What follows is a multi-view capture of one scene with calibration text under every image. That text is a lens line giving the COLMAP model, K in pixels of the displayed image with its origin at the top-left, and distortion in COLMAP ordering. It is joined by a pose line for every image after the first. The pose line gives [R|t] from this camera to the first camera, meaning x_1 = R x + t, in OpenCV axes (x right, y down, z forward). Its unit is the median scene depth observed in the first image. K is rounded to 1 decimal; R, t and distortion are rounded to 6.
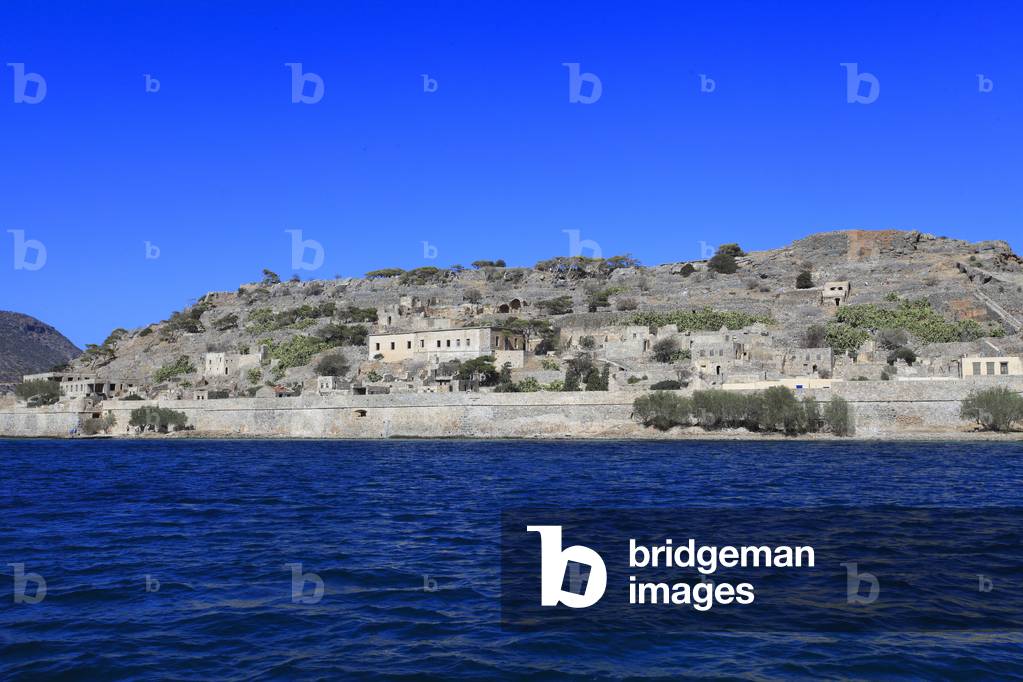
lens RADIAL K [[3783.8, 0, 511.5], [0, 3783.8, 341.0], [0, 0, 1]] dist [1.135763, 0.517360]
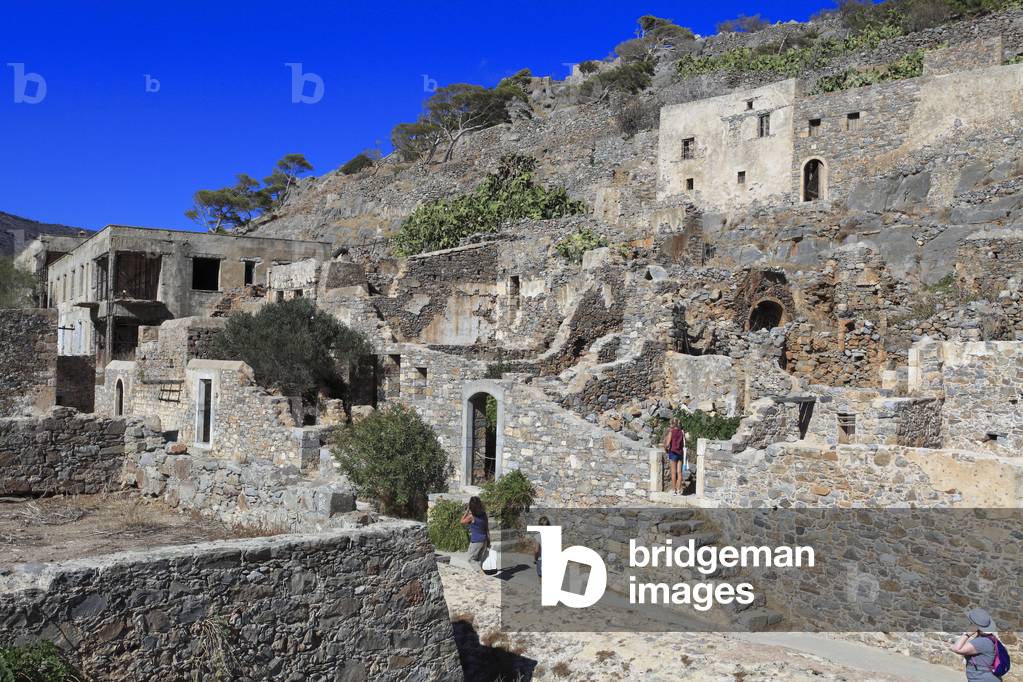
lens RADIAL K [[3783.8, 0, 511.5], [0, 3783.8, 341.0], [0, 0, 1]] dist [1.135763, 0.517360]
pose [[0.998543, 0.007696, -0.053419, -0.079043], [-0.006772, 0.999825, 0.017461, 0.012294], [0.053544, -0.017074, 0.998420, 0.820043]]
